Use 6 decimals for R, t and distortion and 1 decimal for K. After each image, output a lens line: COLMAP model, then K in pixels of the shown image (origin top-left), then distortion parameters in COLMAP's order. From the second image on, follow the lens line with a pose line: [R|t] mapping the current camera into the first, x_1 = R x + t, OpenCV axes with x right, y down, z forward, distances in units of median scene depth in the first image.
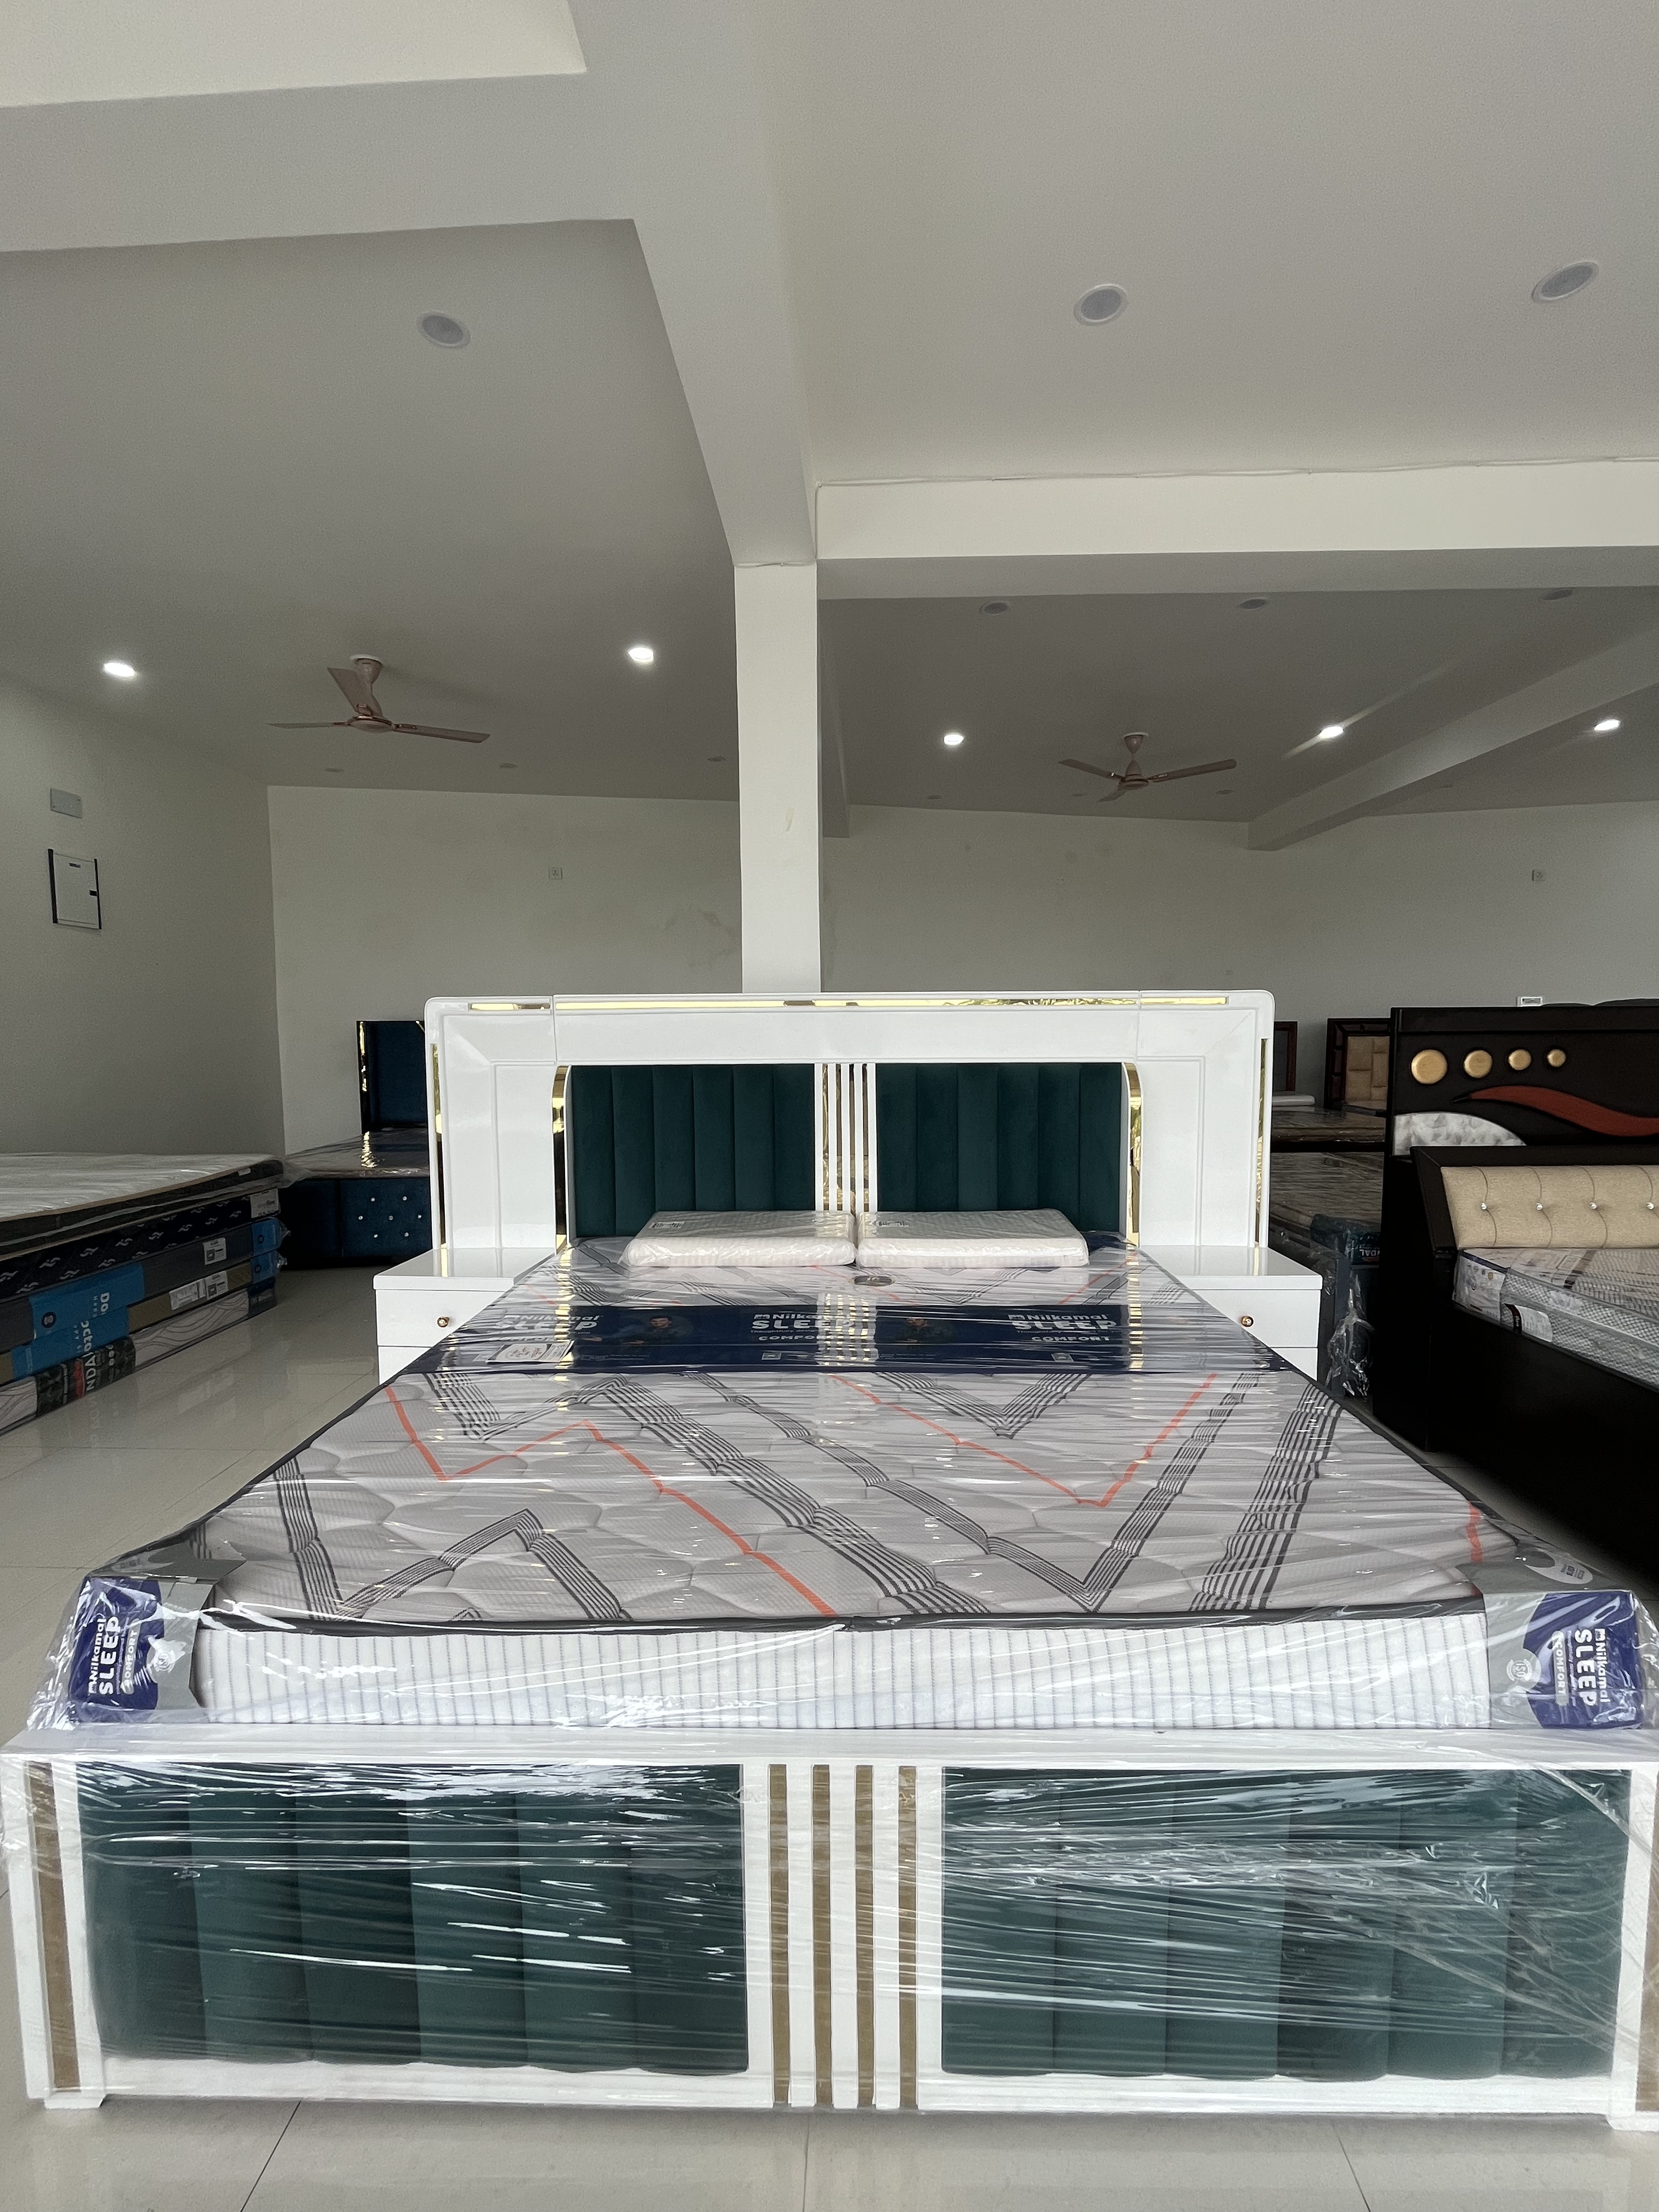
lens RADIAL K [[954.3, 0, 828.0], [0, 954.3, 1108.1], [0, 0, 1]] dist [0.005215, 0.000000]
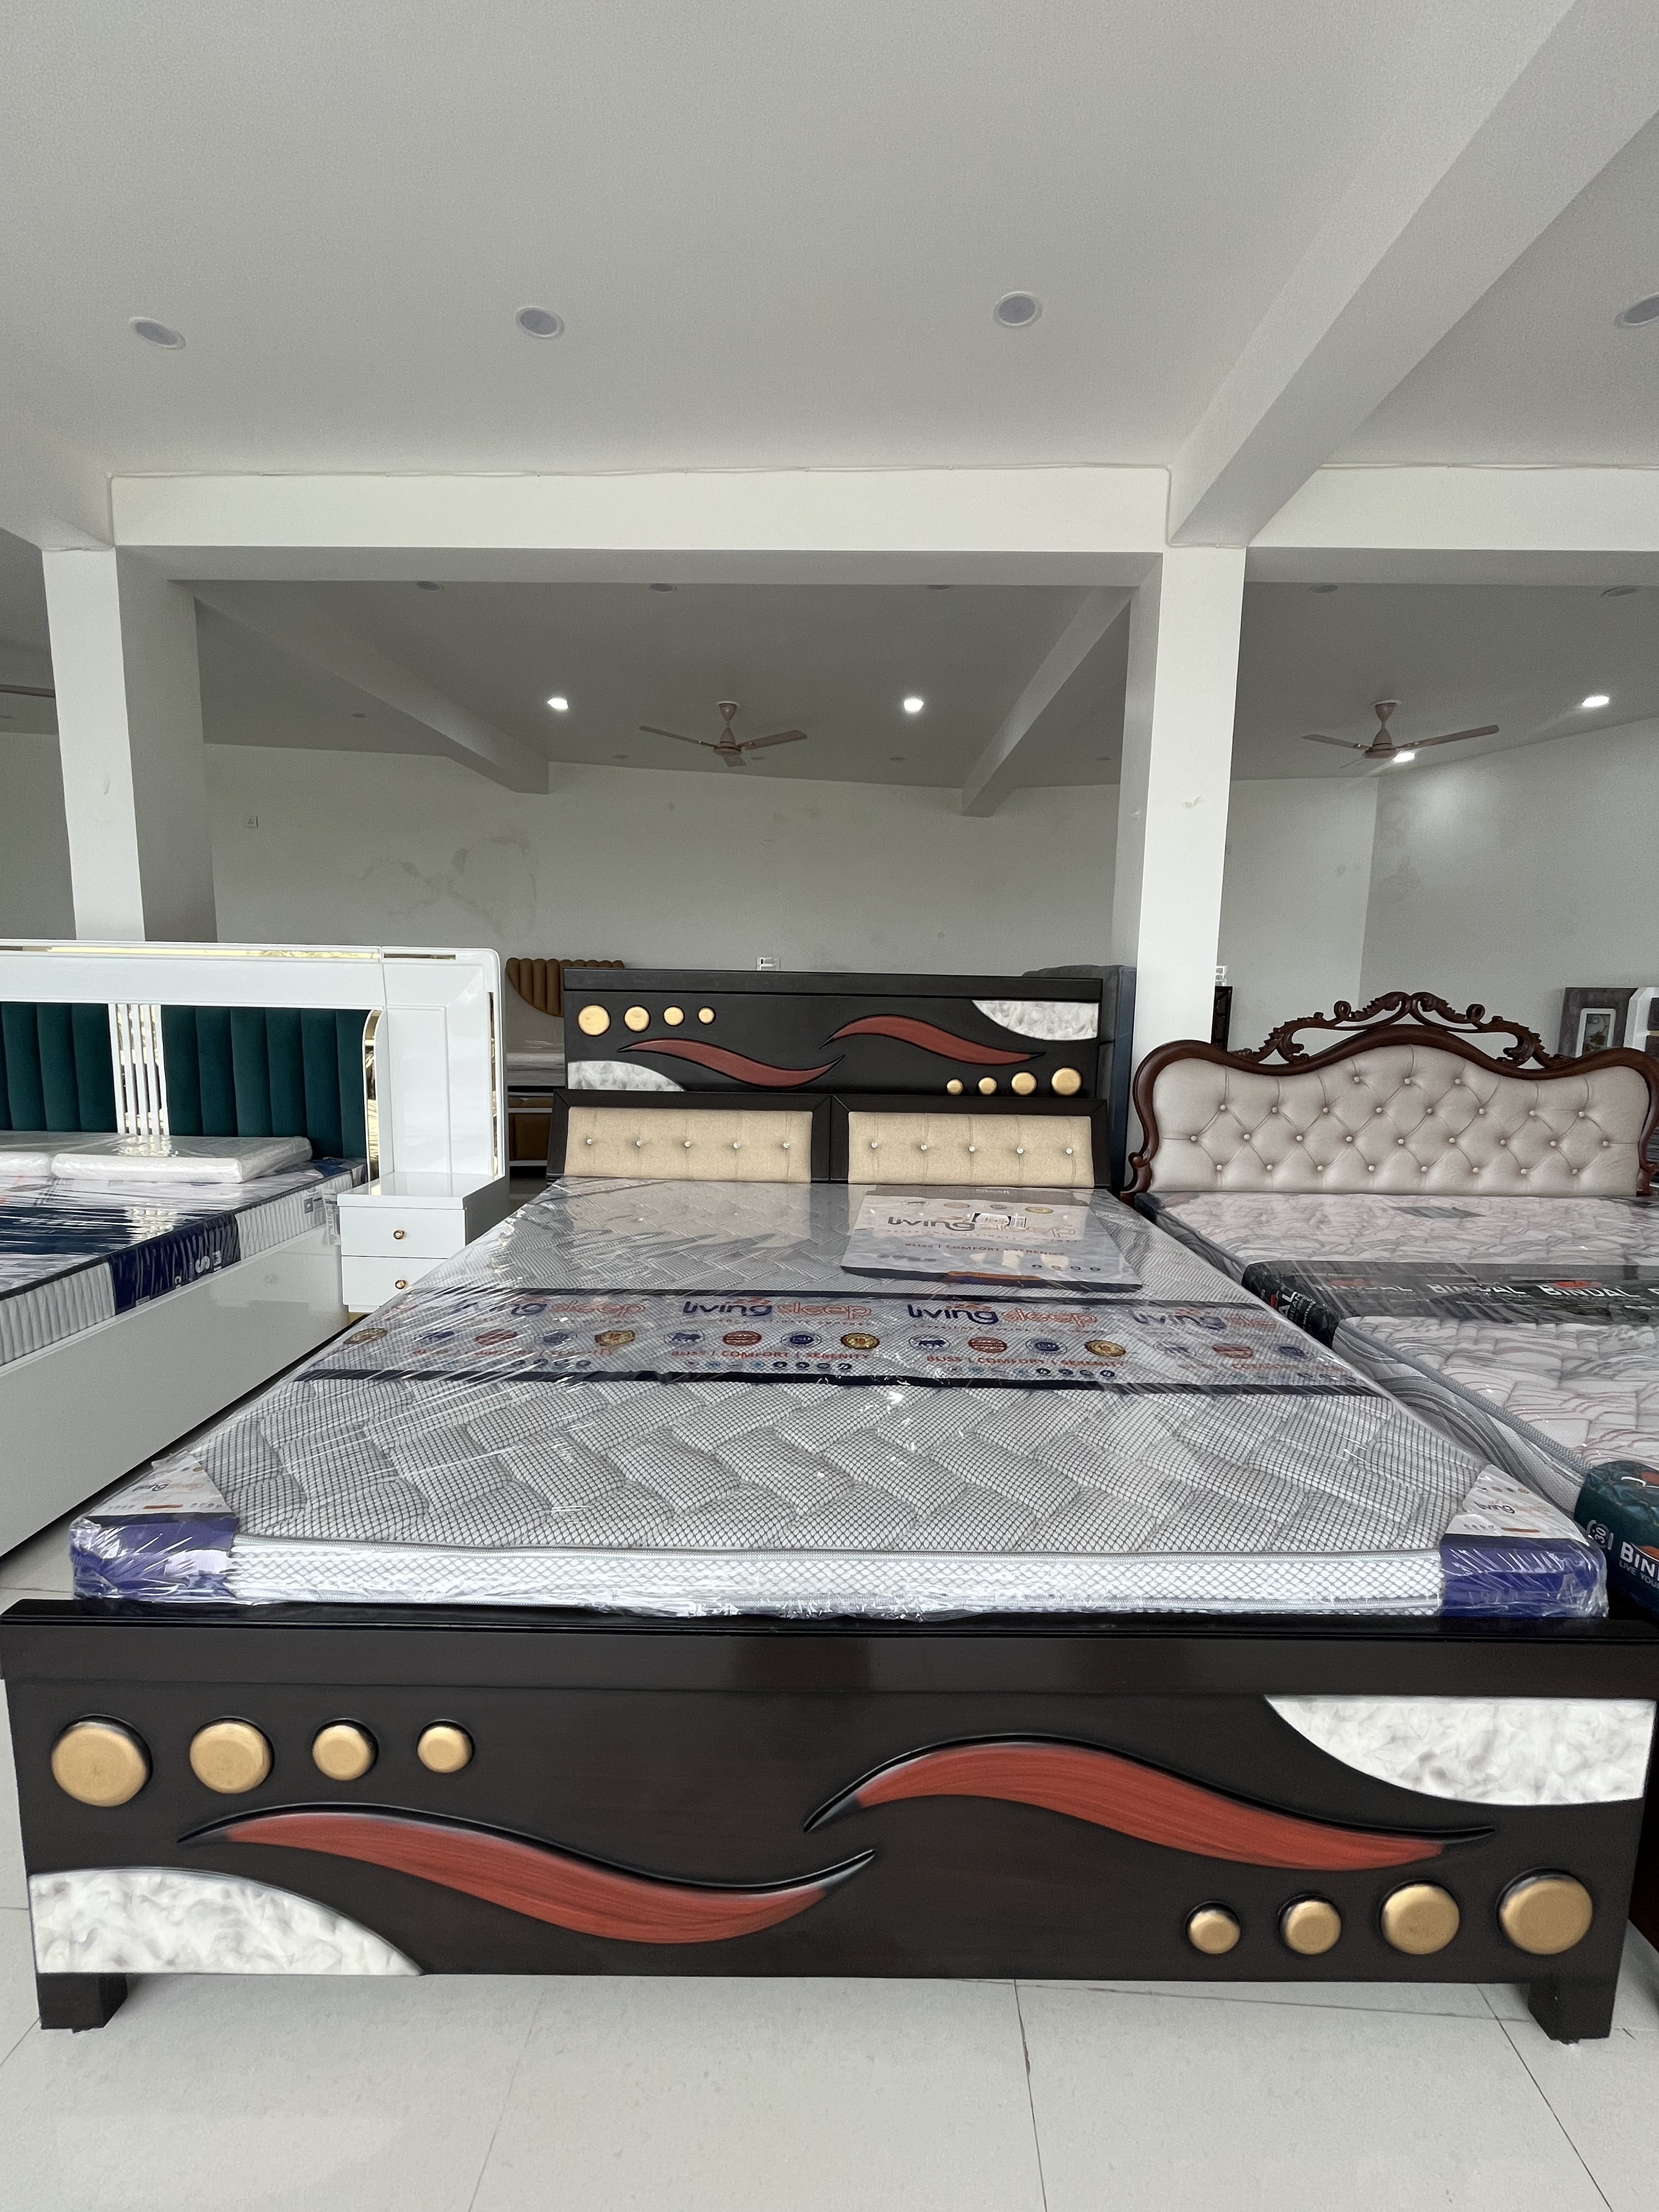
lens RADIAL K [[902.7, 0, 824.2], [0, 902.7, 1102.7], [0, 0, 1]] dist [-0.001817, -0.000013]
pose [[0.999637, 0.025808, -0.007707, 0.855622], [-0.025317, 0.997983, 0.058210, -0.013607], [0.009194, -0.057994, 0.998275, -0.070830]]
